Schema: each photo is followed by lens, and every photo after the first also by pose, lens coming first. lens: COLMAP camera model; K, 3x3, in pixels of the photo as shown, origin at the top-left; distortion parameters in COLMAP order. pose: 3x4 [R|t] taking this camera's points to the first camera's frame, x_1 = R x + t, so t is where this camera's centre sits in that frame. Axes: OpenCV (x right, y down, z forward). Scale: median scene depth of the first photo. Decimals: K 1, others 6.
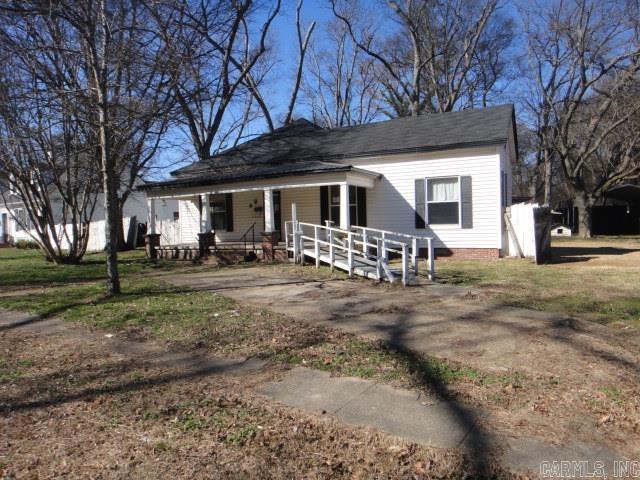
lens RADIAL K [[444.5, 0, 320.0], [0, 444.5, 240.0], [0, 0, 1]] dist [0.003668, -0.000822]
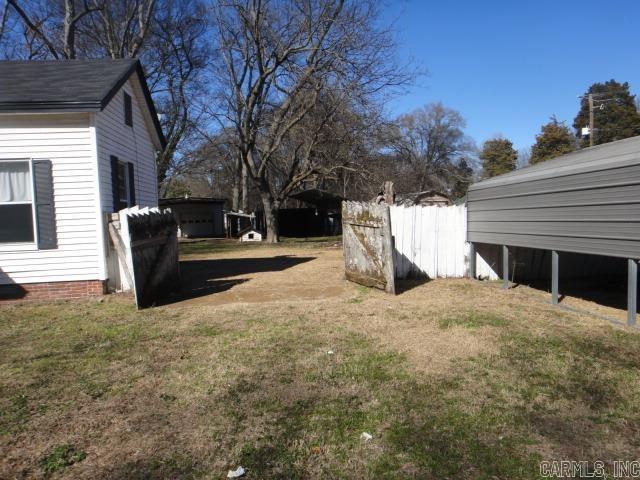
lens RADIAL K [[444.5, 0, 320.0], [0, 444.5, 240.0], [0, 0, 1]] dist [0.003668, -0.000822]
pose [[0.835806, -0.037539, 0.547740, 0.190678], [0.039009, 0.999199, 0.008955, -0.018076], [-0.547638, 0.013882, 0.836600, 0.188600]]
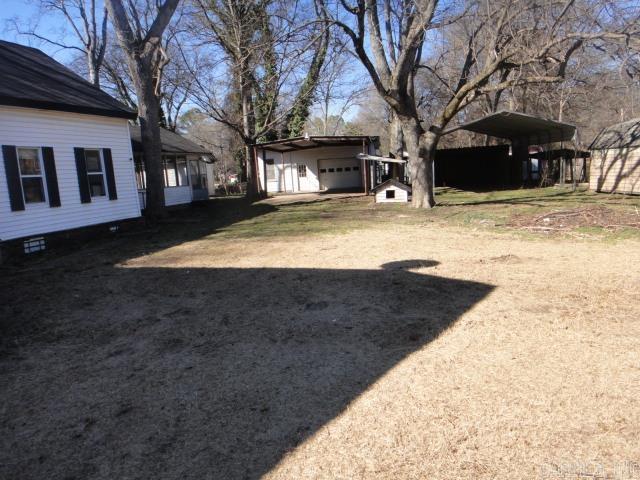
lens RADIAL K [[444.5, 0, 320.0], [0, 444.5, 240.0], [0, 0, 1]] dist [0.003668, -0.000822]
pose [[0.985264, -0.068768, 0.156609, 0.439822], [0.050919, 0.992030, 0.115259, -0.039426], [-0.163287, -0.105586, 0.980912, 0.554602]]
